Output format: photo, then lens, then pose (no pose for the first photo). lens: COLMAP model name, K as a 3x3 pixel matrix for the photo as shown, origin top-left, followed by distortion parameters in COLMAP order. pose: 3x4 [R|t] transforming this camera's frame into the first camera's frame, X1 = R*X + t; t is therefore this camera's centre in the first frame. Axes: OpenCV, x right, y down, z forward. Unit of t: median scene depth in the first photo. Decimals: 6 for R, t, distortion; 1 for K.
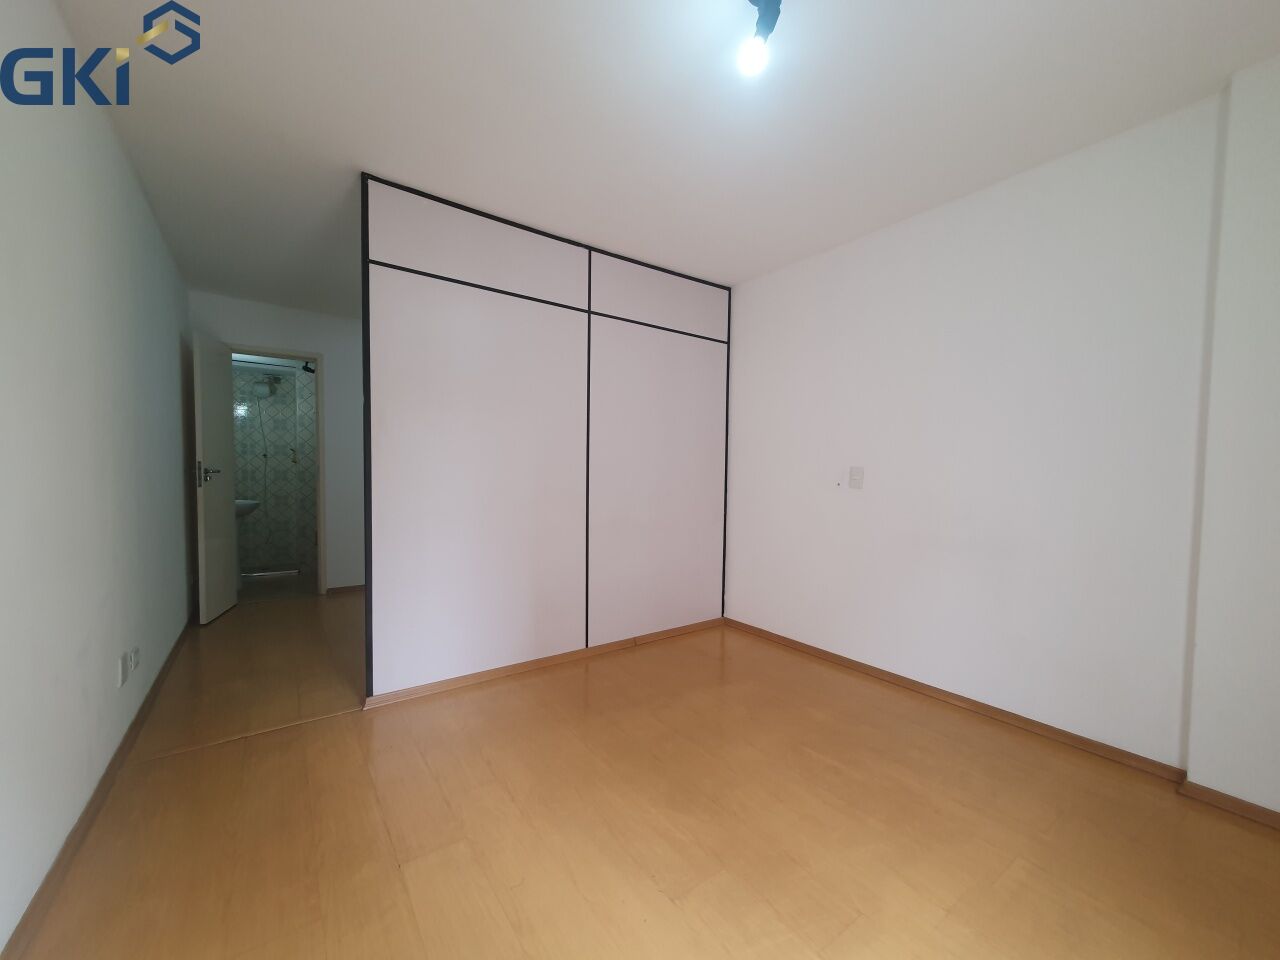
lens RADIAL K [[503.8, 0, 639.8], [0, 503.8, 490.7], [0, 0, 1]] dist [0.000129, -0.001232]
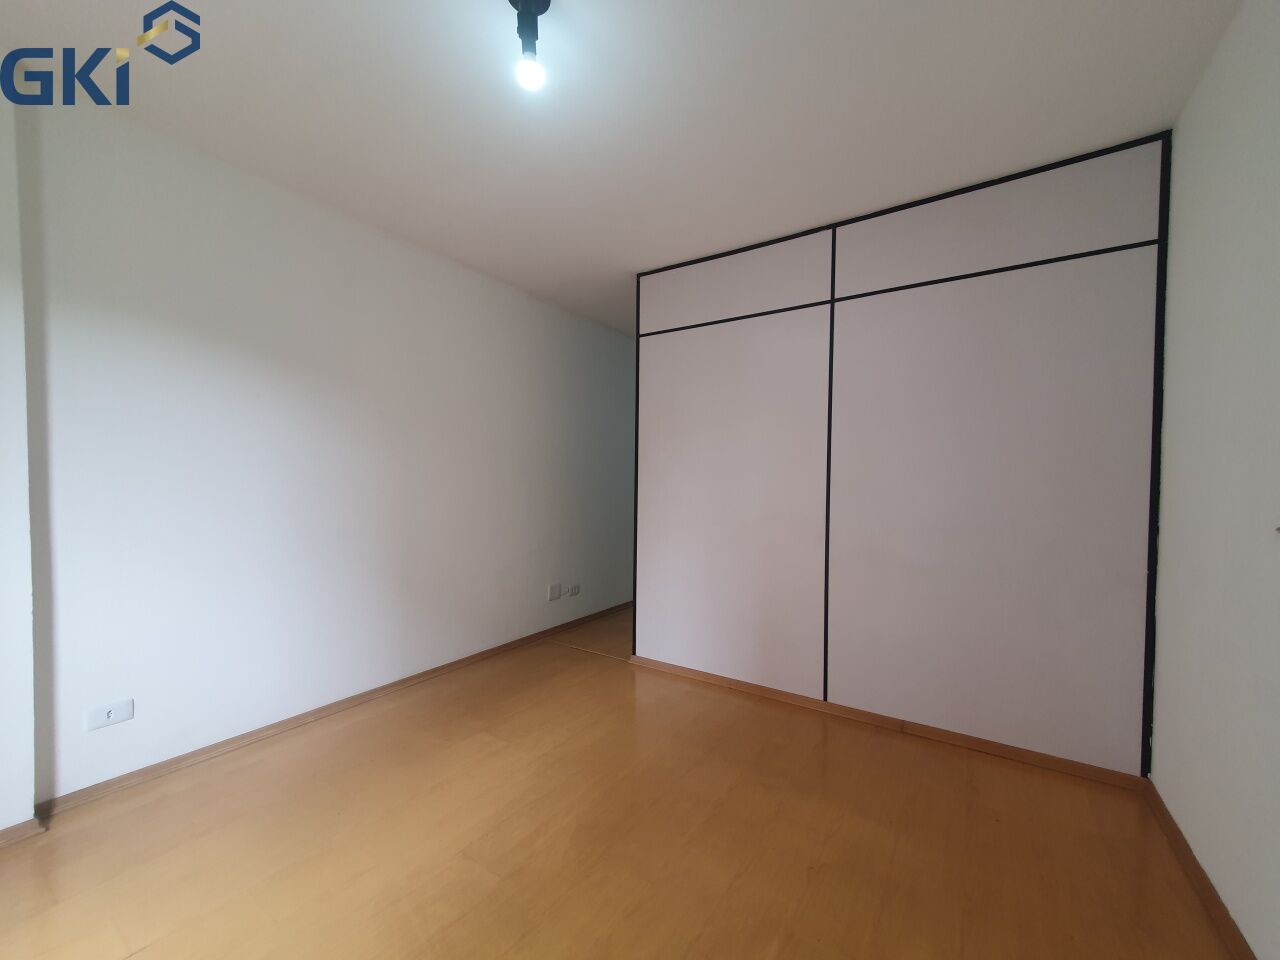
lens RADIAL K [[503.8, 0, 637.8], [0, 503.8, 488.1], [0, 0, 1]] dist [0.000129, -0.001232]
pose [[0.345915, 0.005151, -0.938252, 0.509199], [-0.038453, 0.999223, -0.008691, -0.019618], [0.937478, 0.039085, 0.345844, 0.363406]]
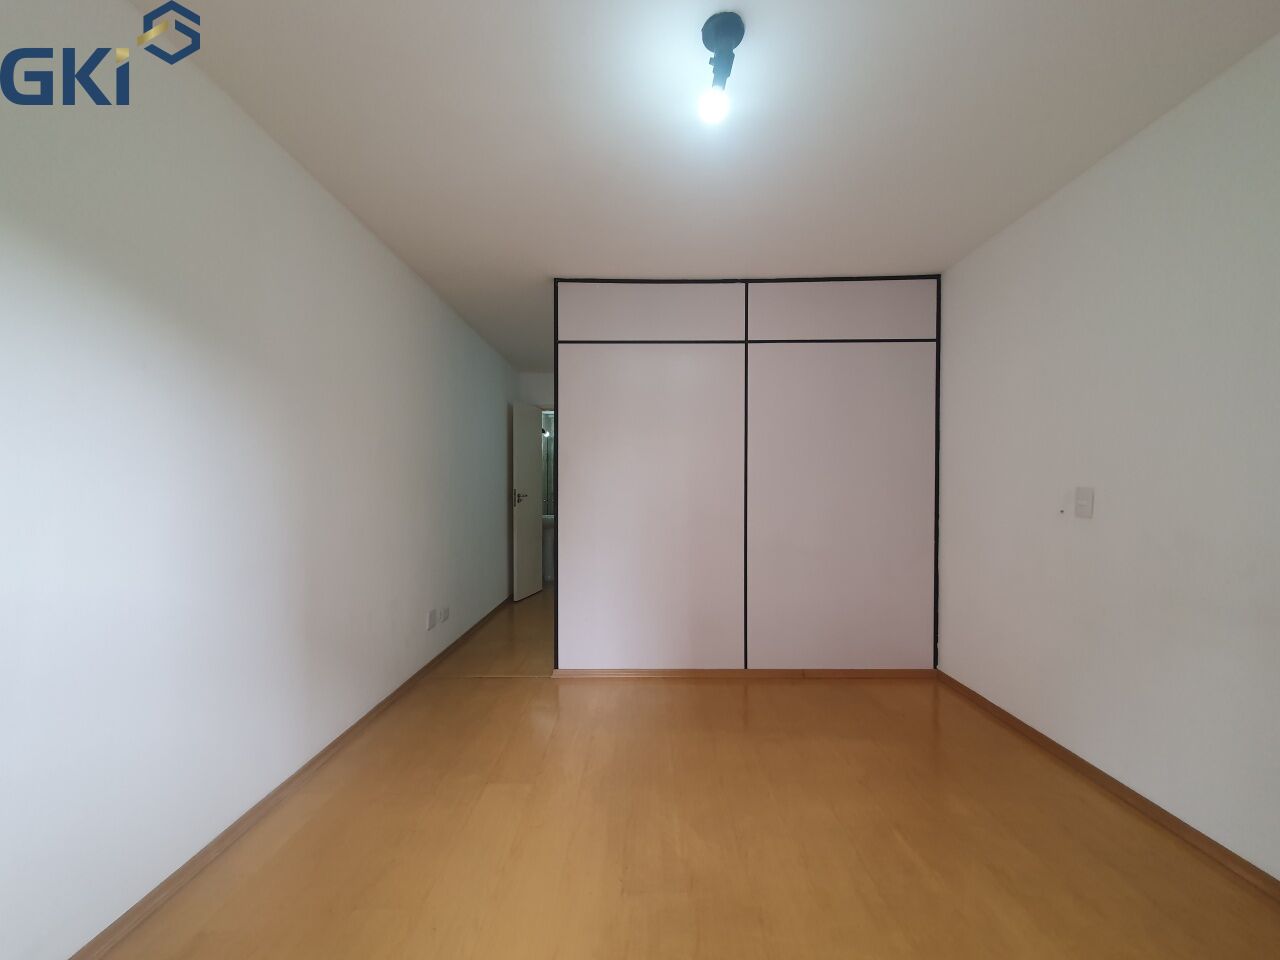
lens RADIAL K [[503.8, 0, 639.3], [0, 503.8, 488.9], [0, 0, 1]] dist [0.000129, -0.001232]
pose [[0.803812, -0.010884, -0.594783, 0.294933], [-0.010053, 0.999441, -0.031876, -0.014740], [0.594798, 0.031602, 0.803254, 0.039329]]
